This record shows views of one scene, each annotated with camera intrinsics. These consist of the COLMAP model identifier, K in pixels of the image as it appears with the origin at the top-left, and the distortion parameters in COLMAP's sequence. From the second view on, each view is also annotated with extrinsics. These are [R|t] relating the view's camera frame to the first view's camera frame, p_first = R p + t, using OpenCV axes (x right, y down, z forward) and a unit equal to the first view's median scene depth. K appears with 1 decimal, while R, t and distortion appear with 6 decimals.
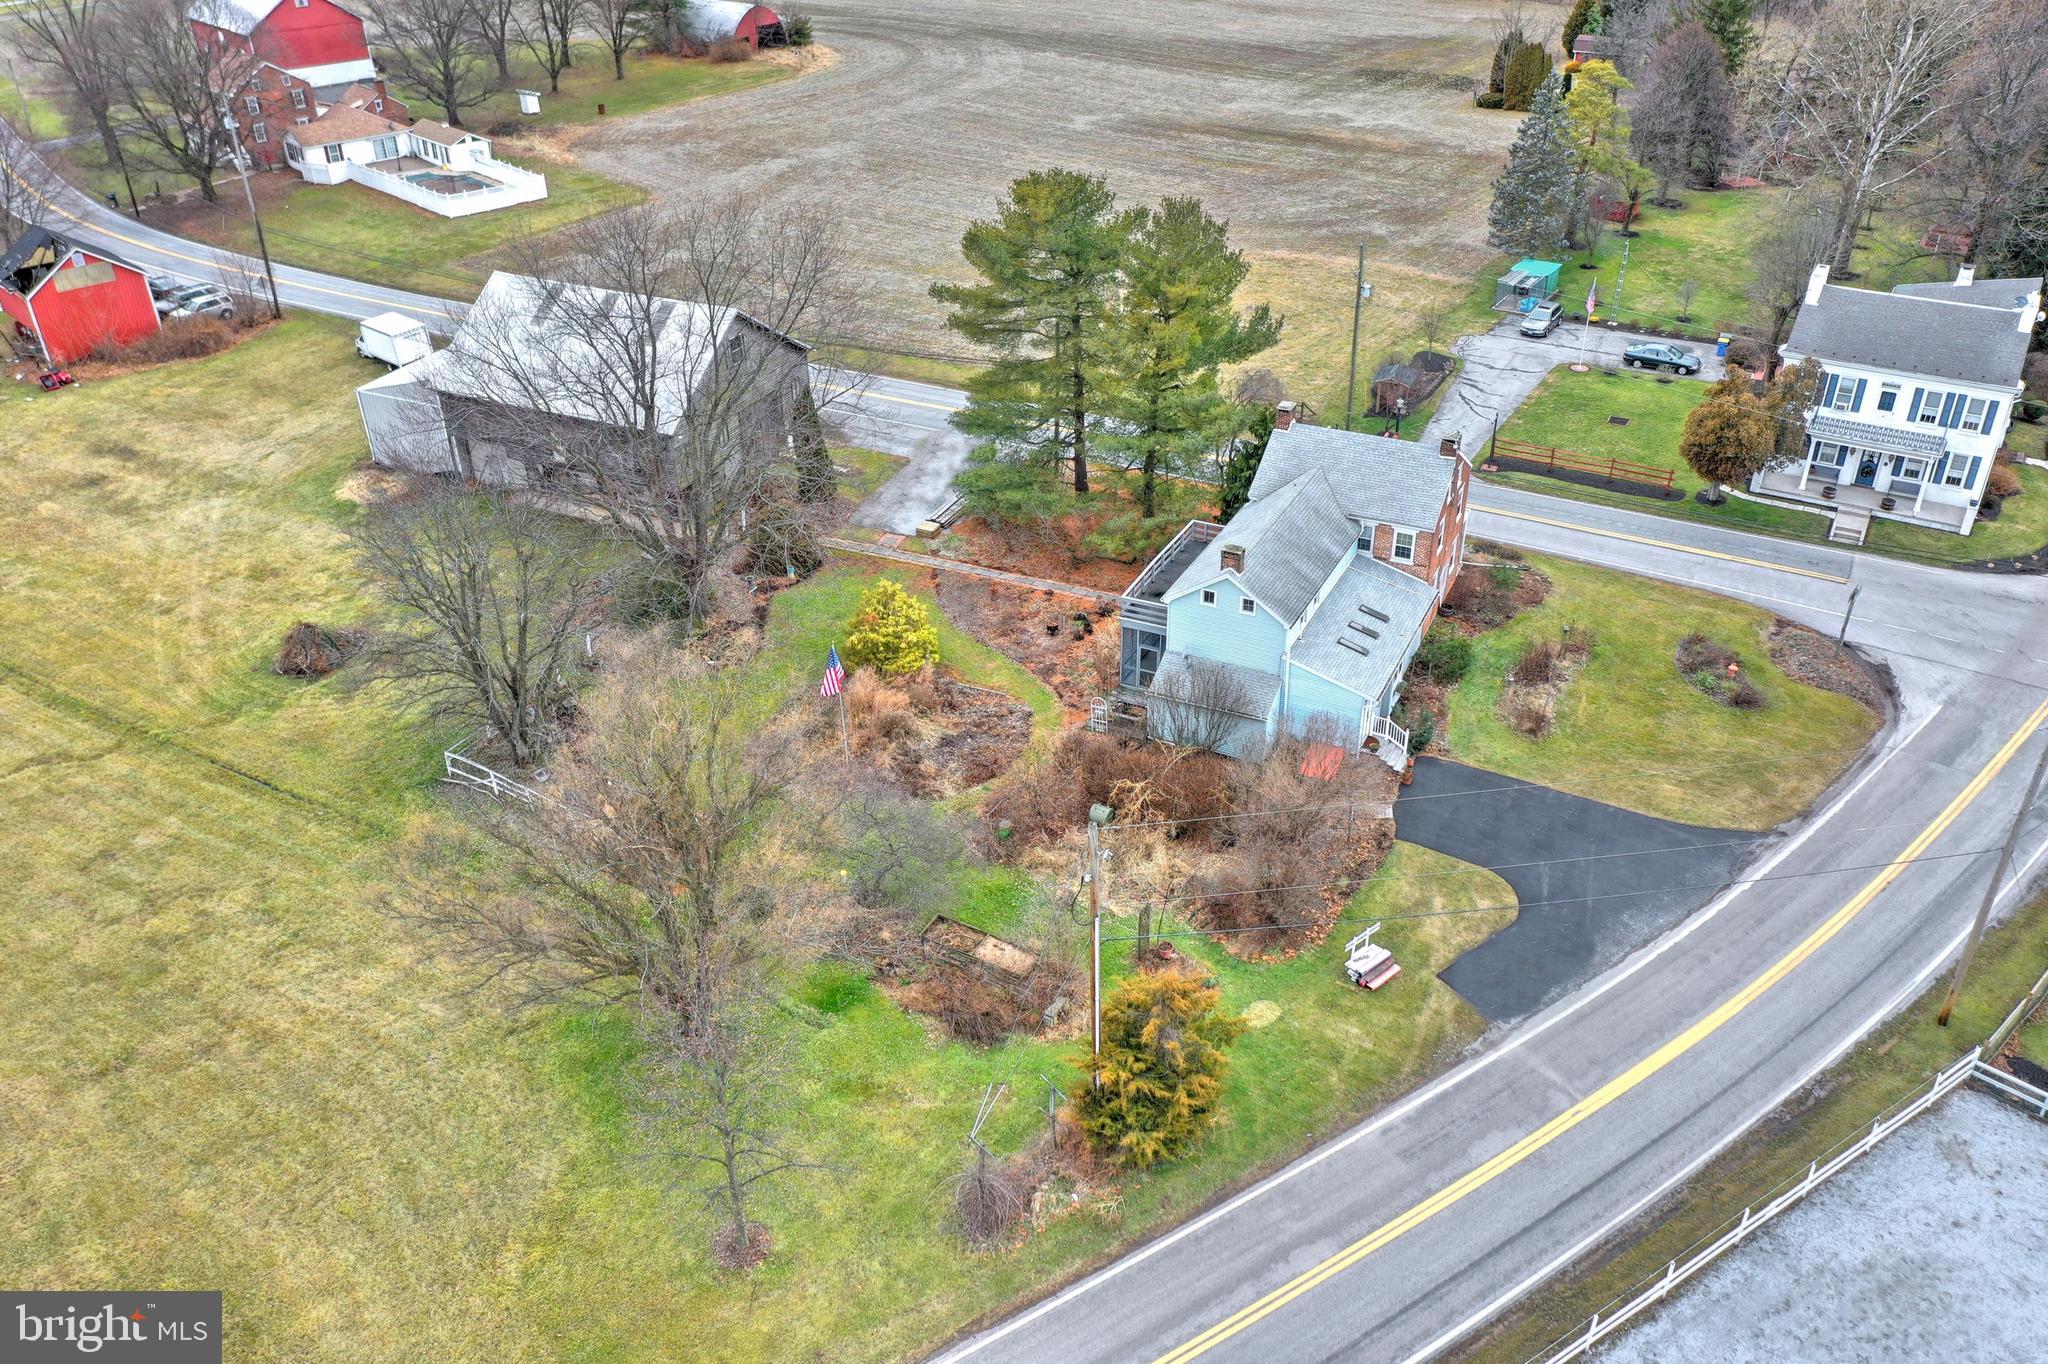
lens RADIAL K [[1657.1, 0, 1005.5], [0, 1657.1, 641.8], [0, 0, 1]] dist [0.002702, 0.008065]
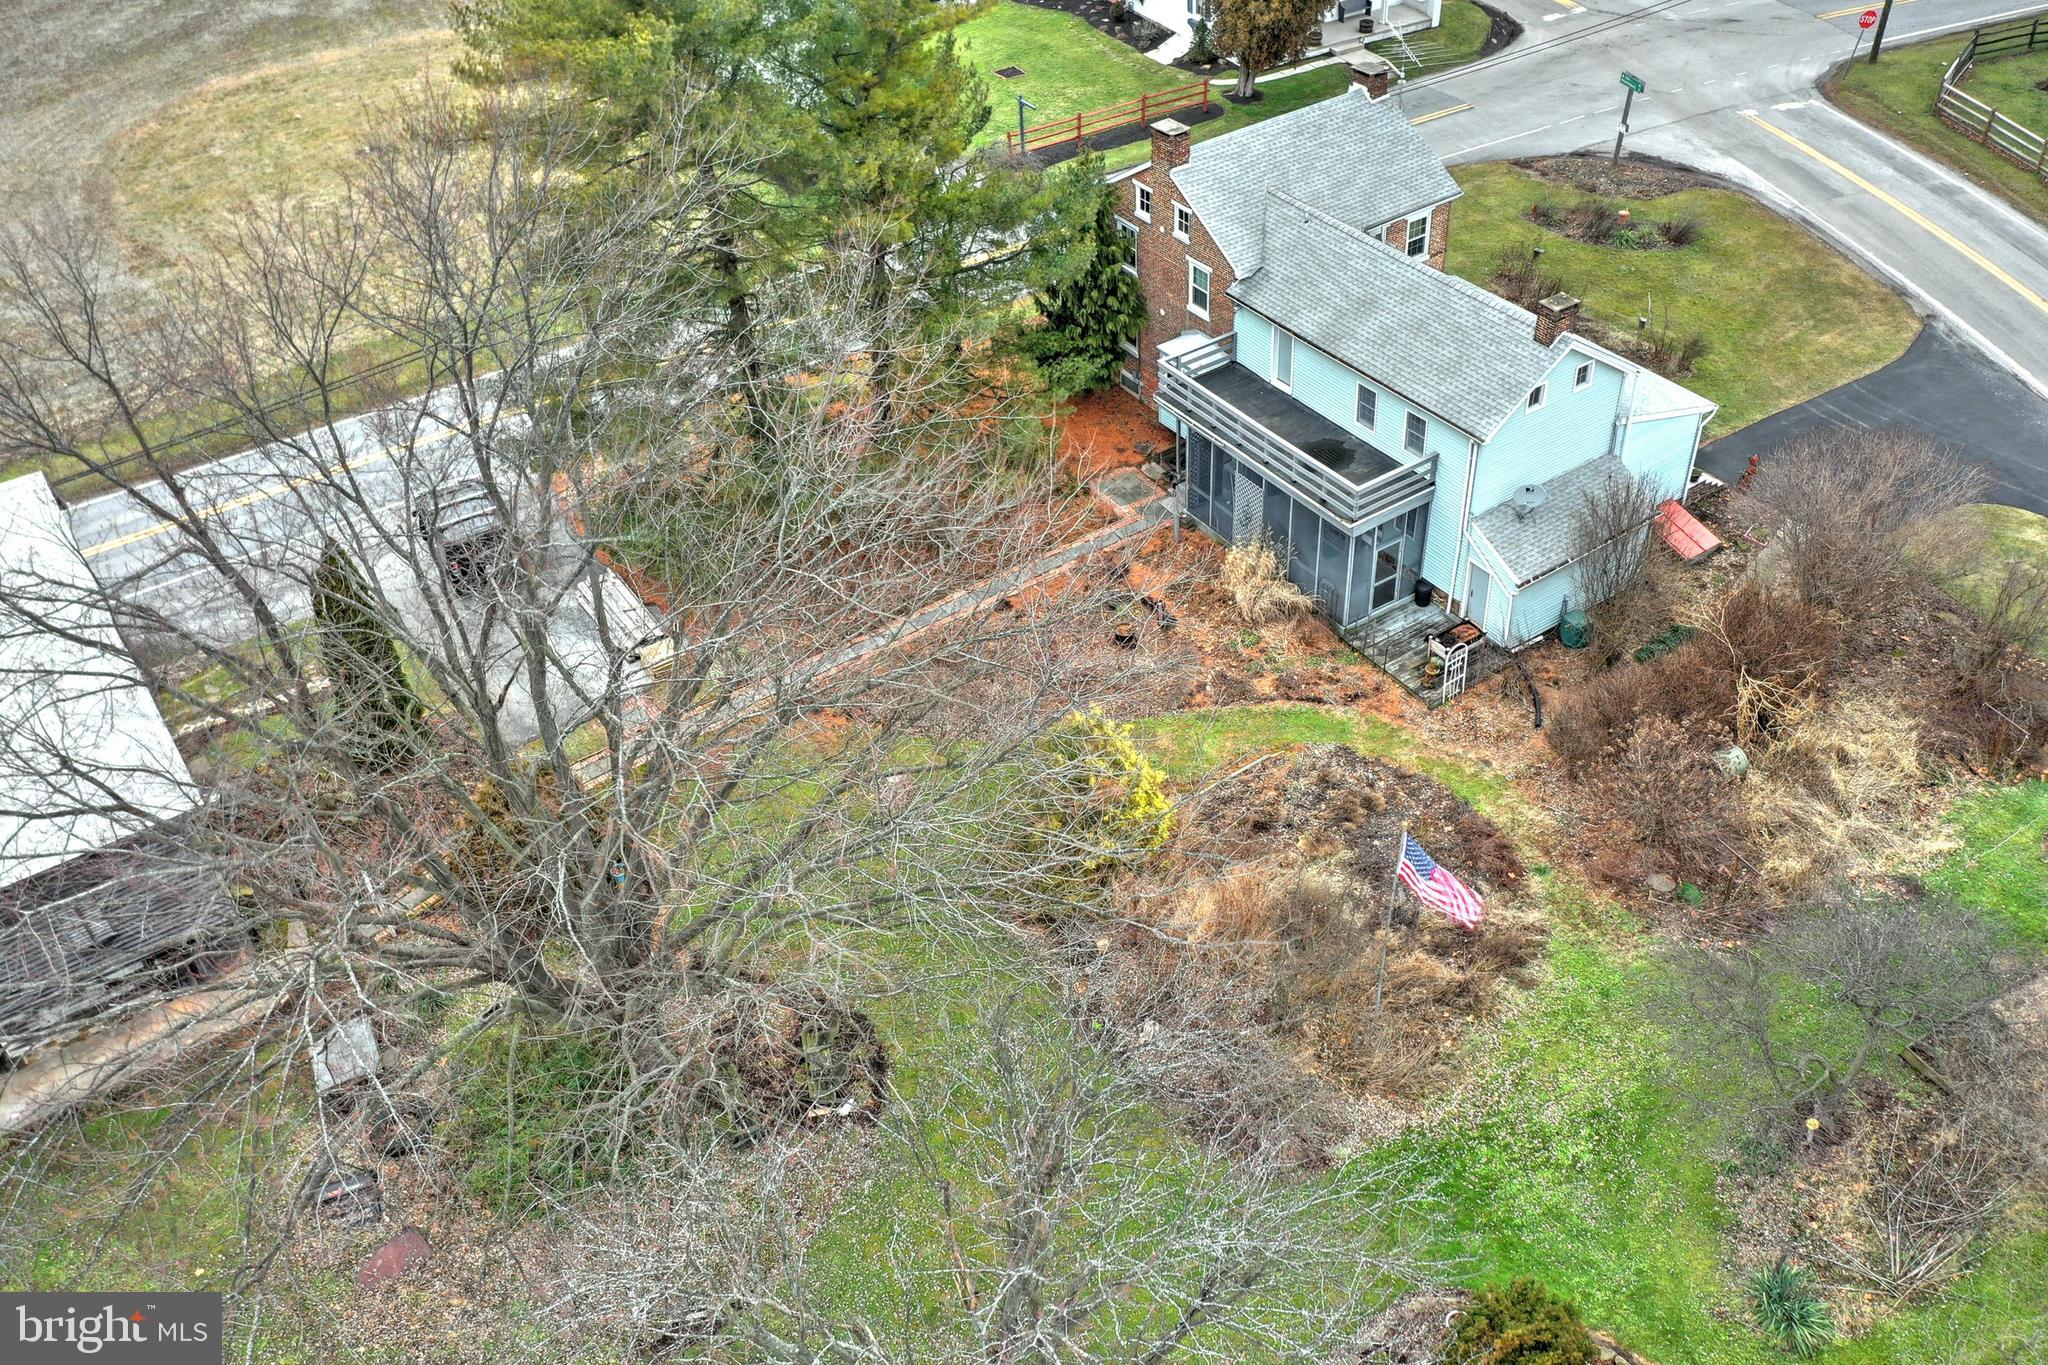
lens RADIAL K [[1758.6, 0, 1032.4], [0, 1758.6, 668.9], [0, 0, 1]] dist [-0.004650, 0.015117]
pose [[0.490882, -0.554656, 0.671857, -0.450644], [0.472170, 0.817459, 0.329874, -0.241091], [-0.732182, 0.155301, 0.663167, 0.703598]]
